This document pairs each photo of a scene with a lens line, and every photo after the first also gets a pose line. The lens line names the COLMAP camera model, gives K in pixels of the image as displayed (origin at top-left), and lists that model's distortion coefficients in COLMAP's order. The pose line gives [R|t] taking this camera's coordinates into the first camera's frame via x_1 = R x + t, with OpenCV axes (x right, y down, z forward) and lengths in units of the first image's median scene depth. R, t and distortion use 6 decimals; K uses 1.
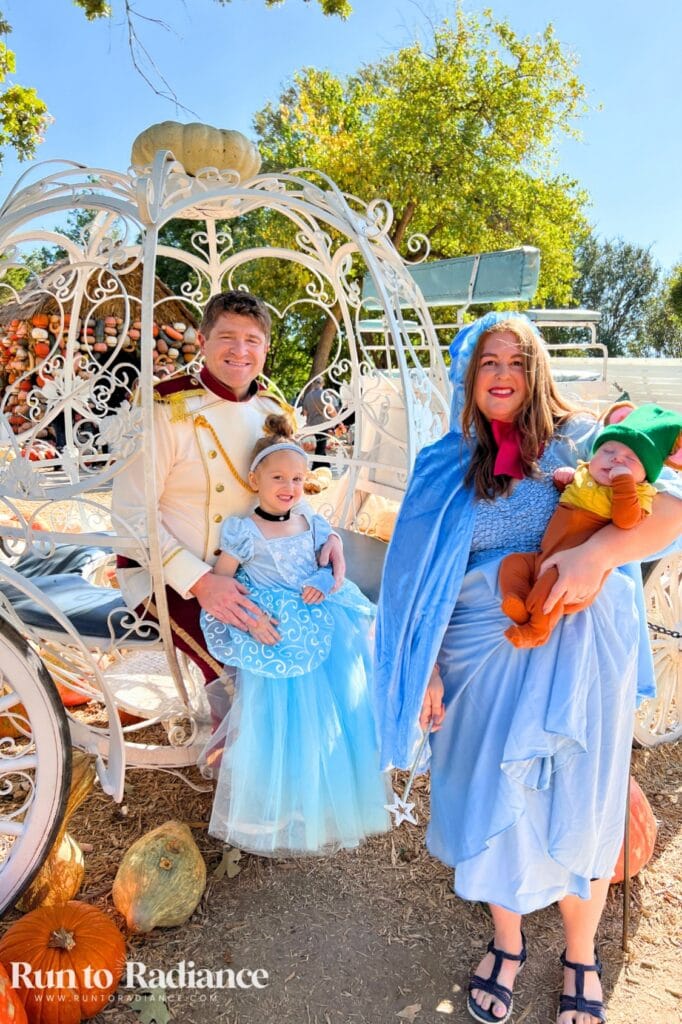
lens RADIAL K [[722.6, 0, 371.6], [0, 722.6, 552.3], [0, 0, 1]] dist [0.002383, -0.003800]
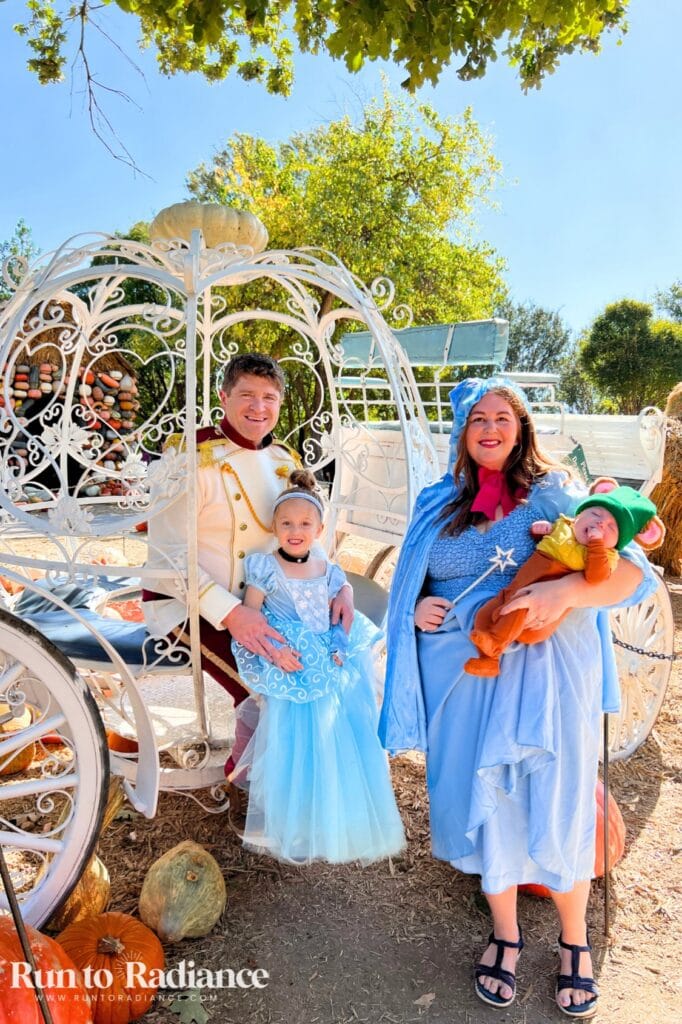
lens RADIAL K [[722.6, 0, 371.6], [0, 722.6, 552.3], [0, 0, 1]] dist [0.002383, -0.003800]
pose [[0.994415, -0.004003, 0.105461, -0.106658], [0.010995, 0.997772, -0.065799, 0.021470], [-0.104963, 0.066591, 0.992244, -0.094774]]
